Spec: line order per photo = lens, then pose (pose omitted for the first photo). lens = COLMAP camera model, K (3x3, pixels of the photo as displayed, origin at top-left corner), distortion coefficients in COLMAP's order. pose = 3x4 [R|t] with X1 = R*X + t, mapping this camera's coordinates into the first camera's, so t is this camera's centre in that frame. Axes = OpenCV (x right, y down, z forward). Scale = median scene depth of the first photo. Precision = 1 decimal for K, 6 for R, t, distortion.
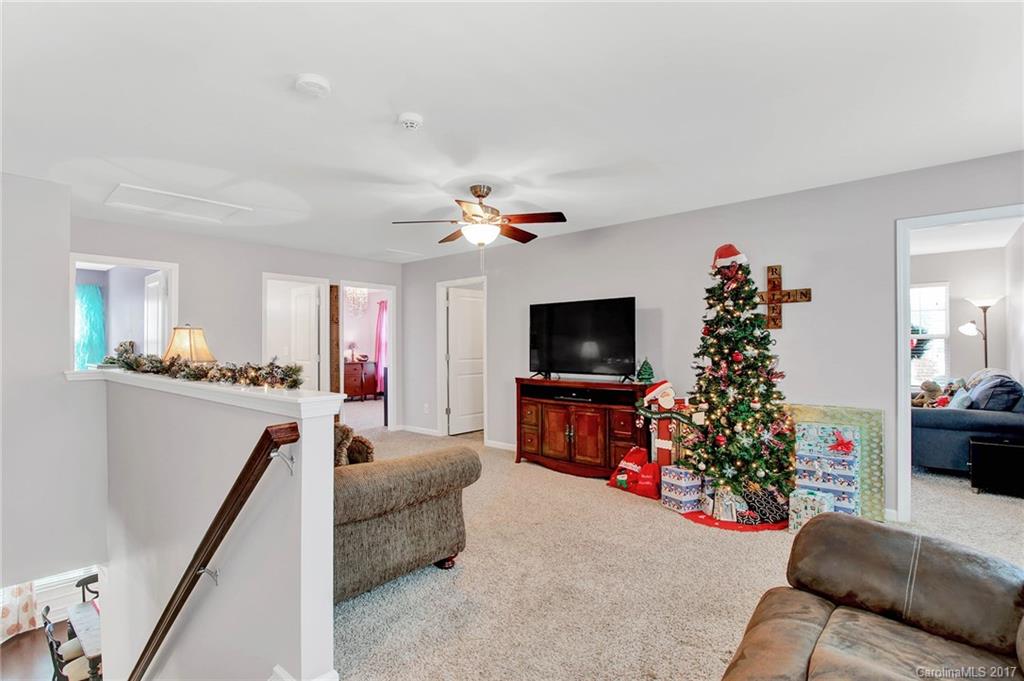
lens RADIAL K [[490.6, 0, 520.0], [0, 490.6, 341.7], [0, 0, 1]] dist [-0.007196, -0.004299]
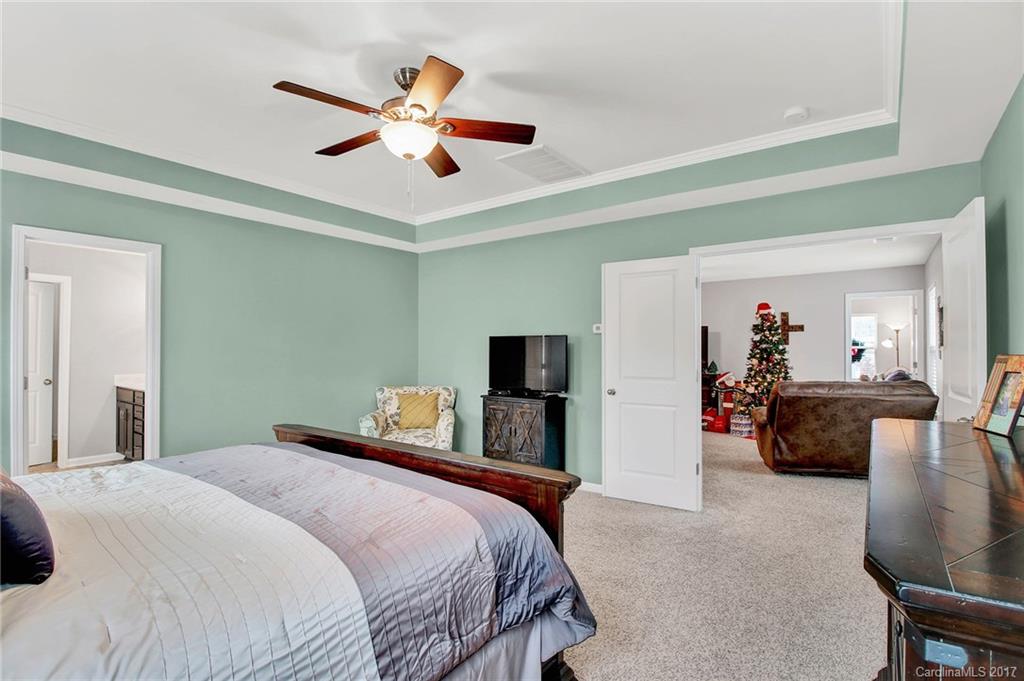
lens RADIAL K [[490.6, 0, 507.0], [0, 490.6, 345.1], [0, 0, 1]] dist [-0.007196, -0.004299]
pose [[0.998325, 0.004674, 0.057672, -0.735557], [-0.004383, 0.999977, -0.005156, -0.011349], [-0.057694, 0.004895, 0.998322, -0.926624]]
